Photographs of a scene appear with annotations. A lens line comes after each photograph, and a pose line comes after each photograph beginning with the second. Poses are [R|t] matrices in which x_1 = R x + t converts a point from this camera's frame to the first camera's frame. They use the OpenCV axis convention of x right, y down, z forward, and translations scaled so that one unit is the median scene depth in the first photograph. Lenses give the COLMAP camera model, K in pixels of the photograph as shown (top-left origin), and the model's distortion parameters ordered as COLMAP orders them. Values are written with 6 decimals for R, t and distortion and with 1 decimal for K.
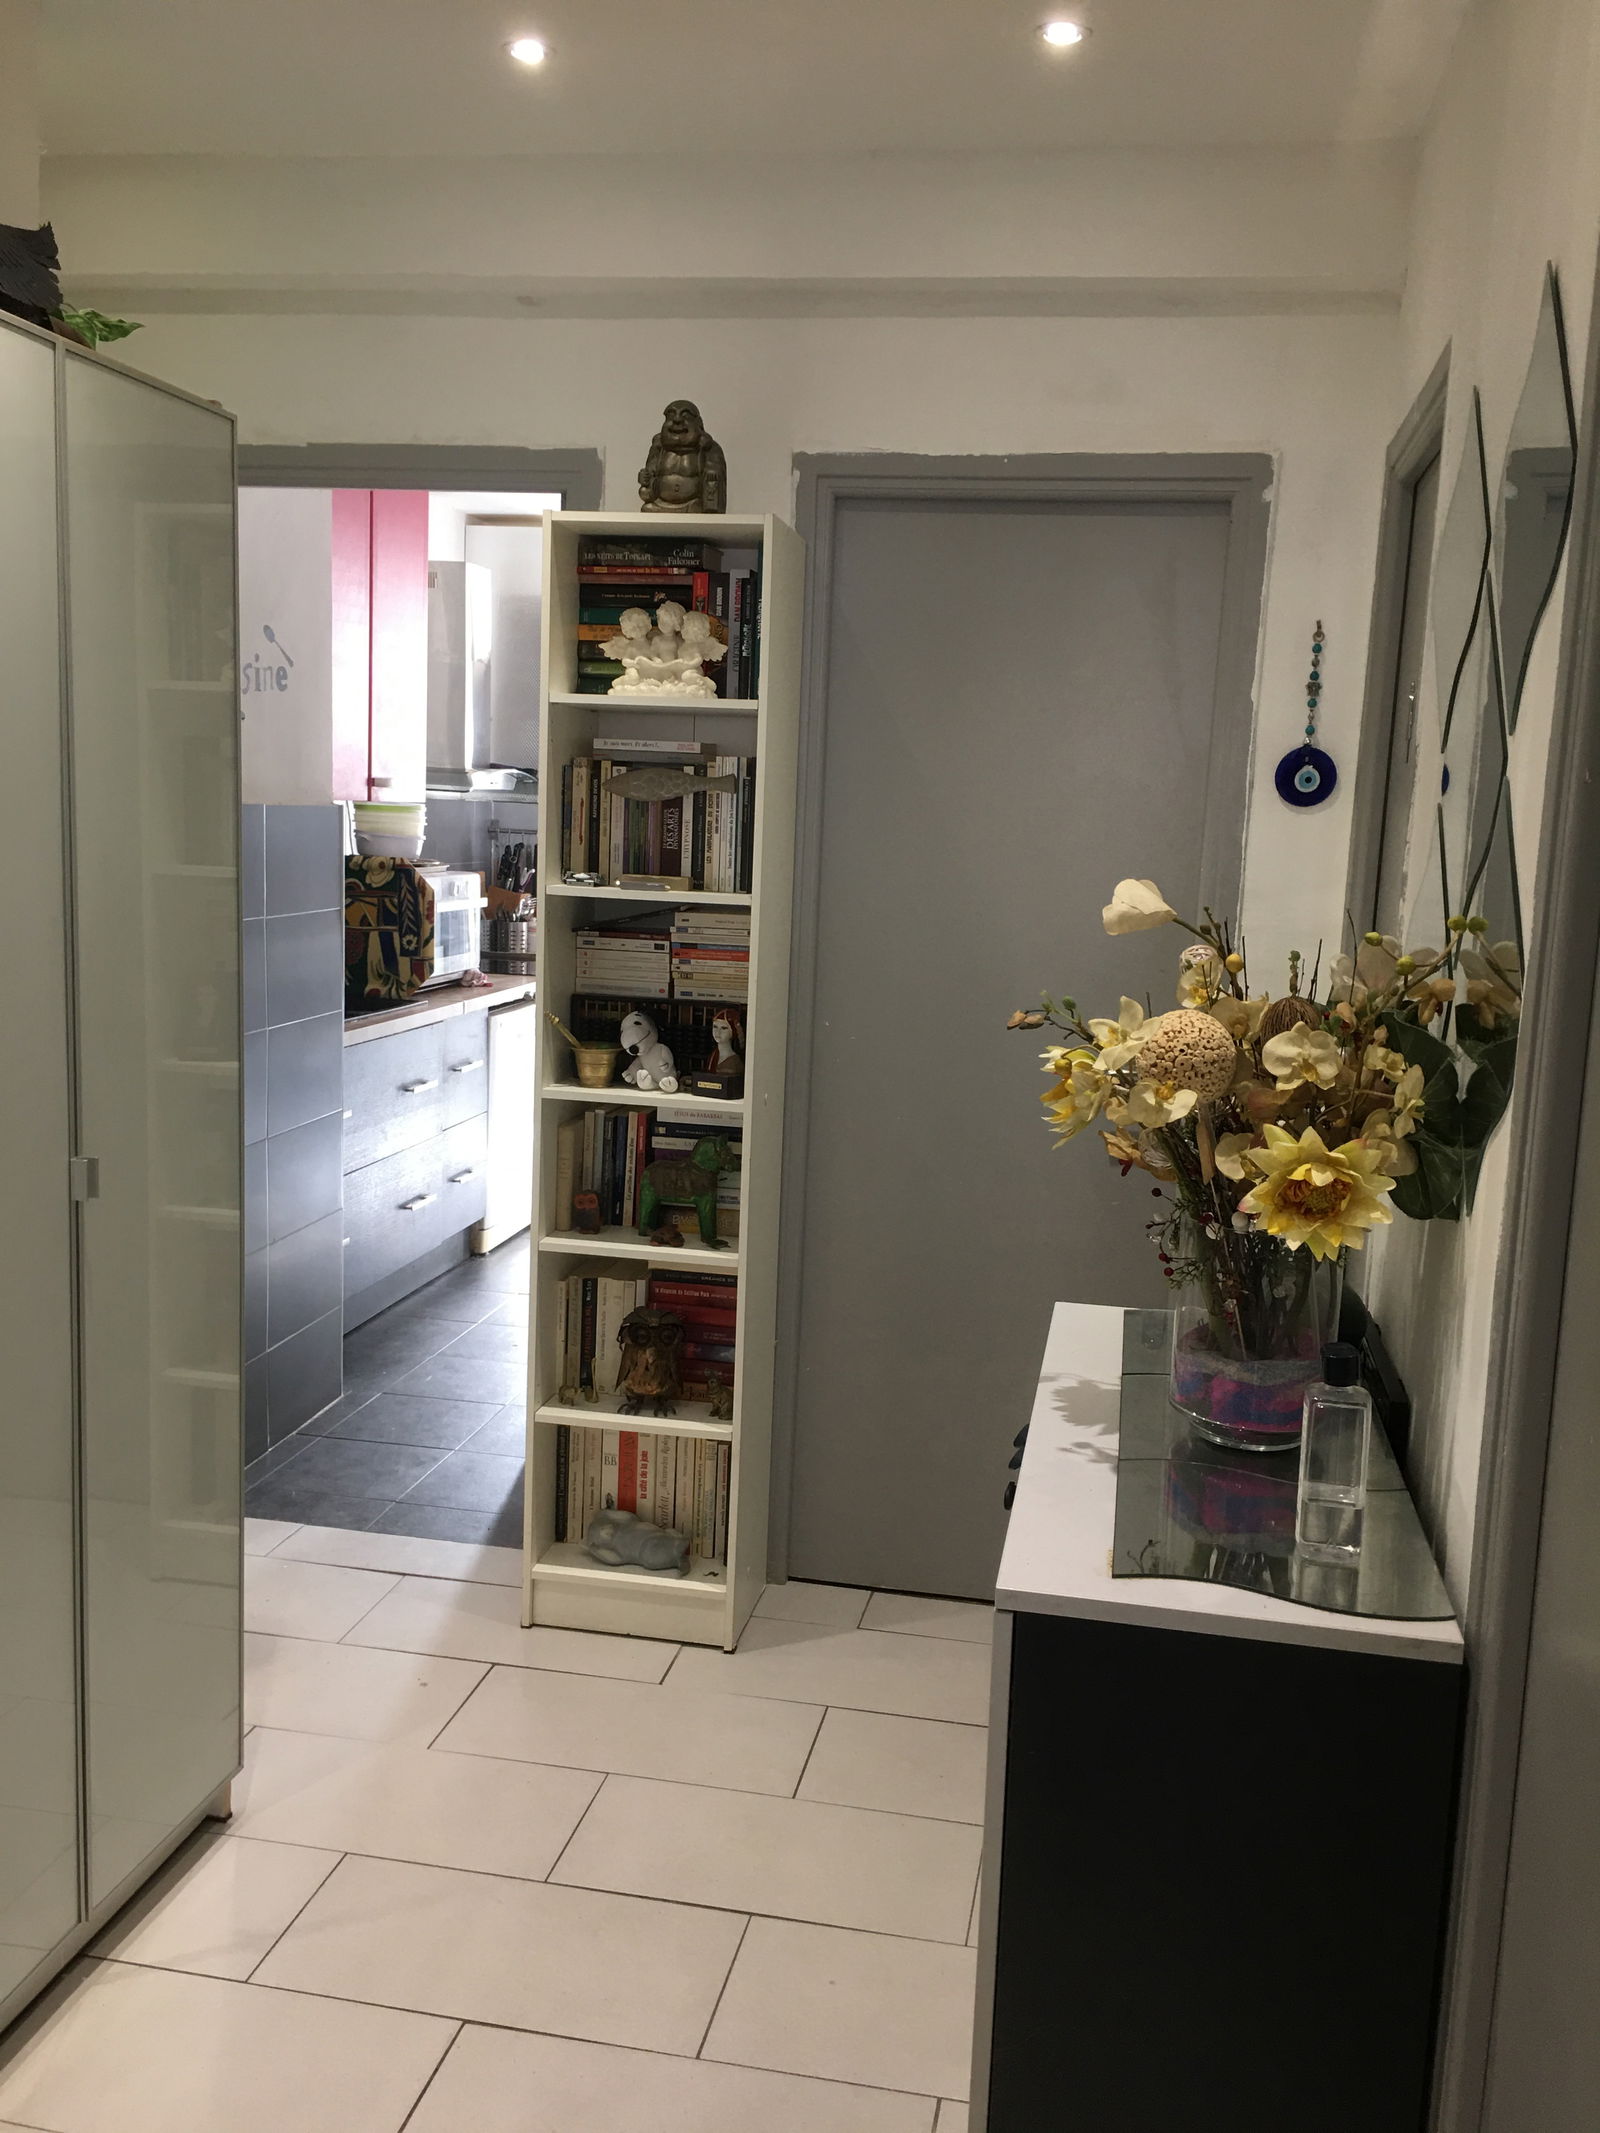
lens RADIAL K [[1830.5, 0, 804.1], [0, 1830.5, 1062.7], [0, 0, 1]] dist [0.081029, -0.116099]
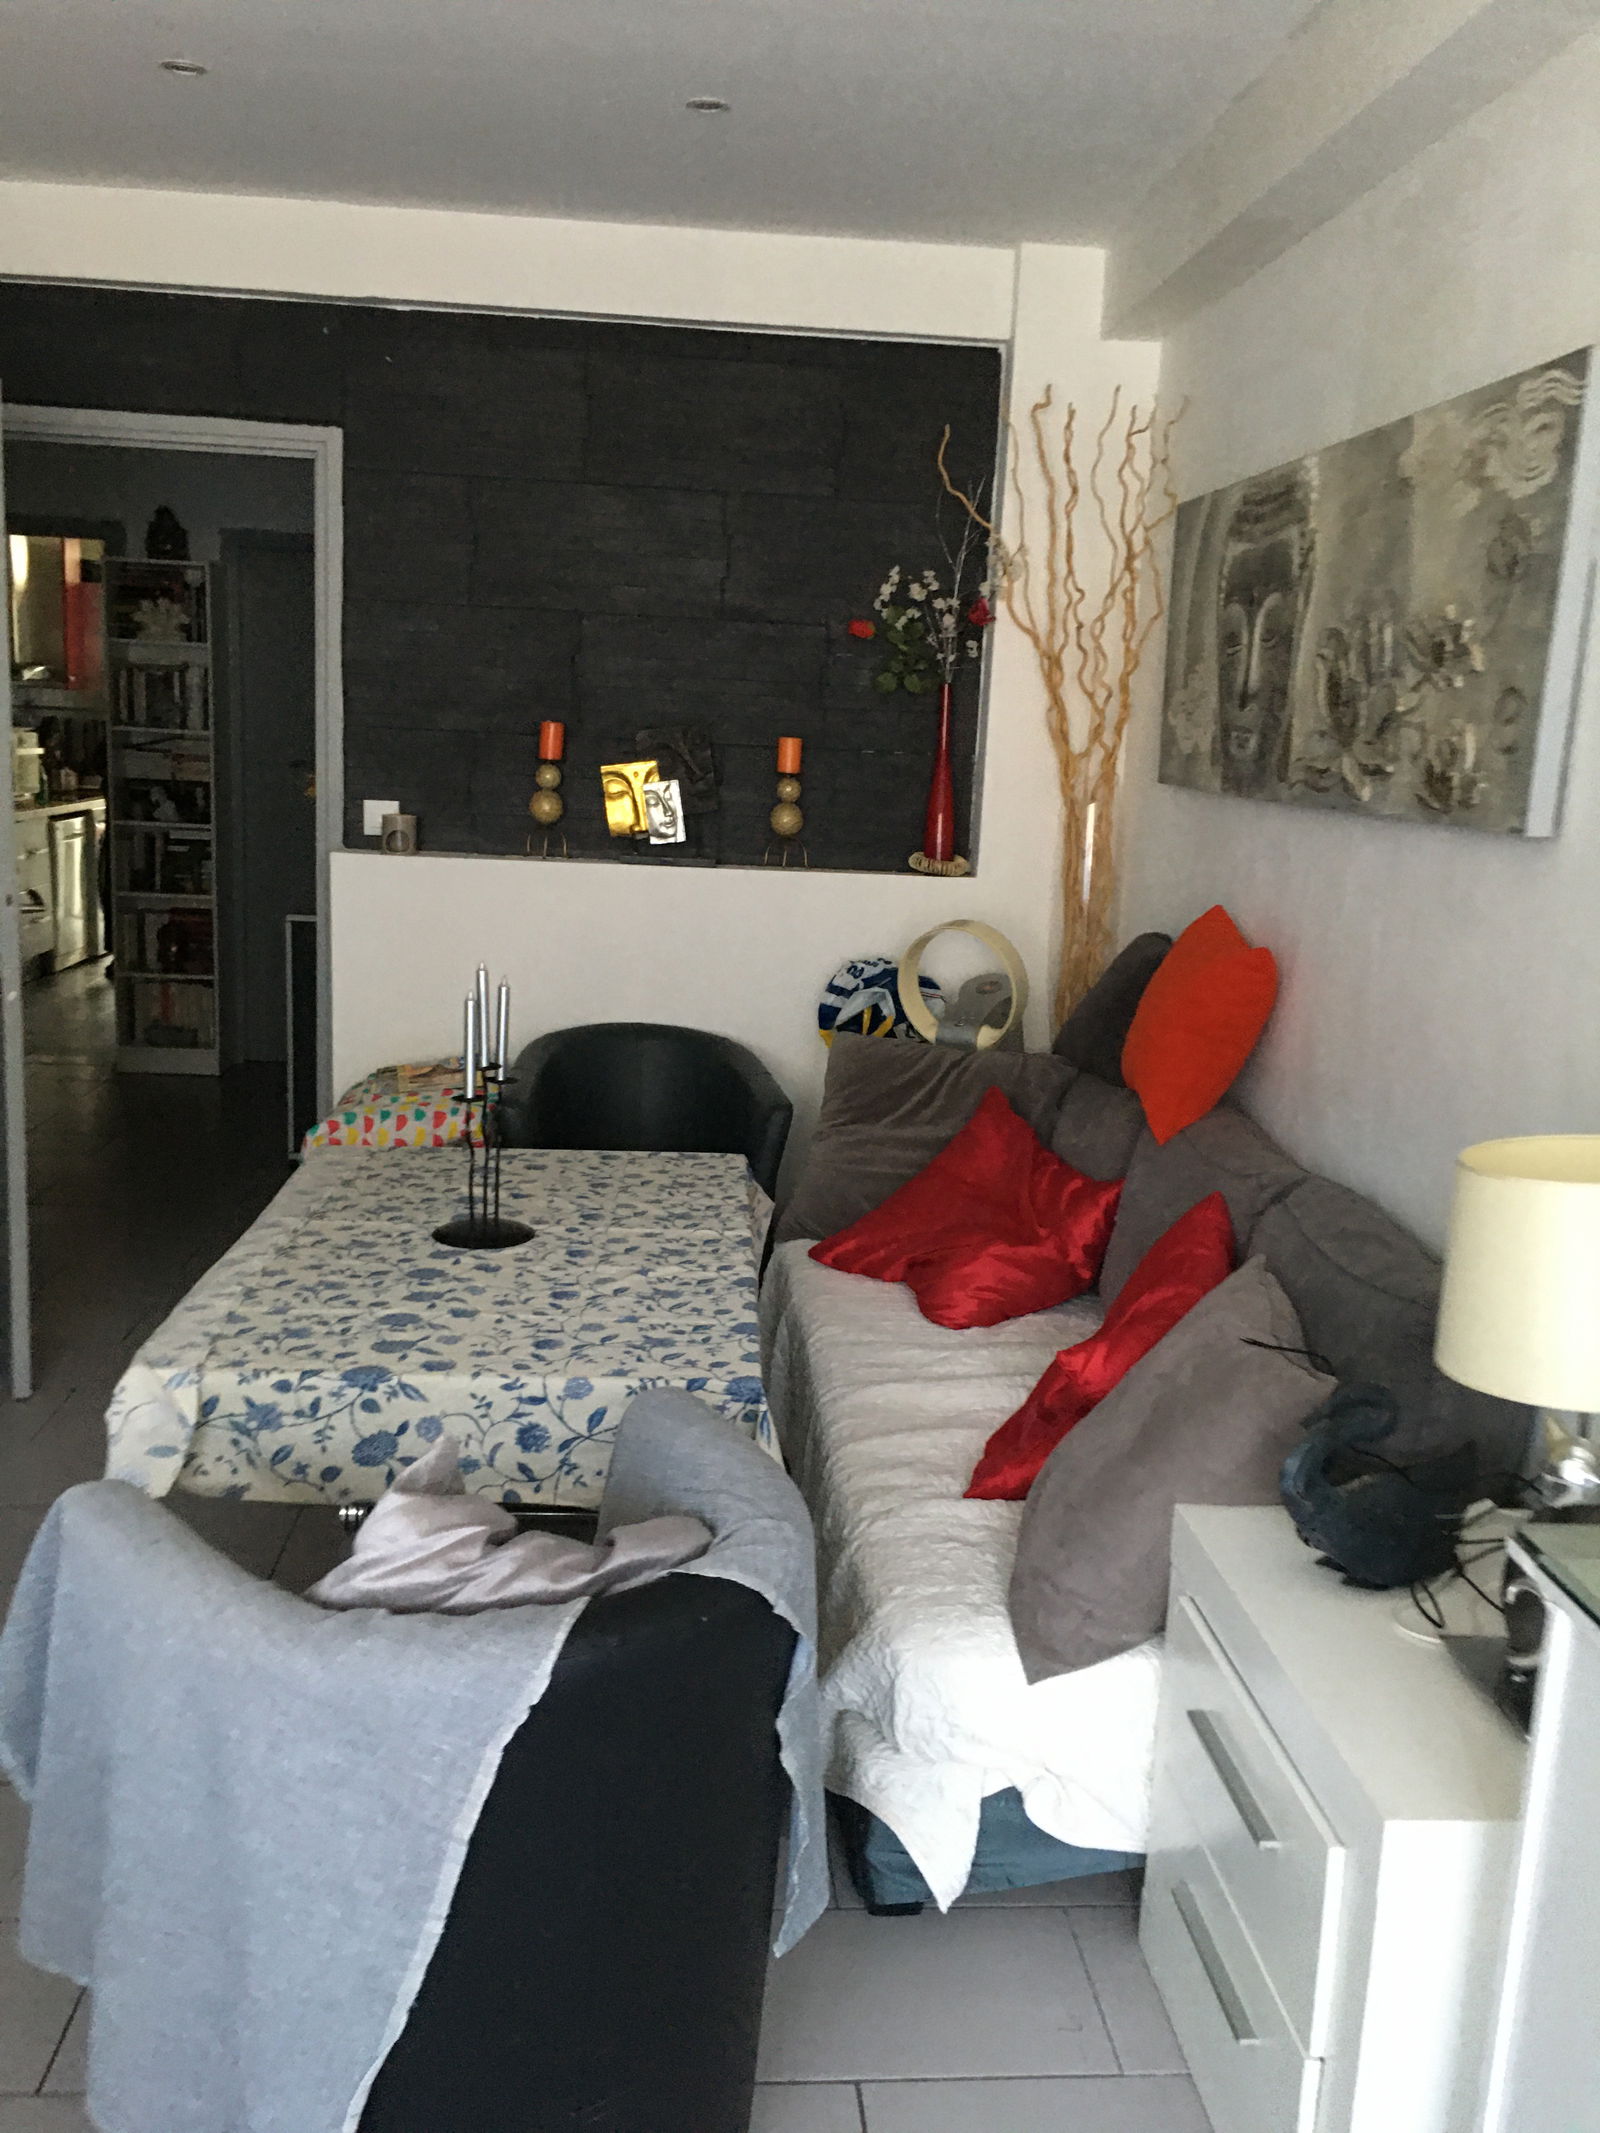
lens RADIAL K [[1830.5, 0, 808.0], [0, 1830.5, 1075.9], [0, 0, 1]] dist [0.081029, -0.116099]
pose [[0.965703, -0.045659, 0.255604, 0.077541], [0.029366, 0.997307, 0.067202, 0.189152], [-0.257984, -0.057391, 0.964443, -1.321006]]
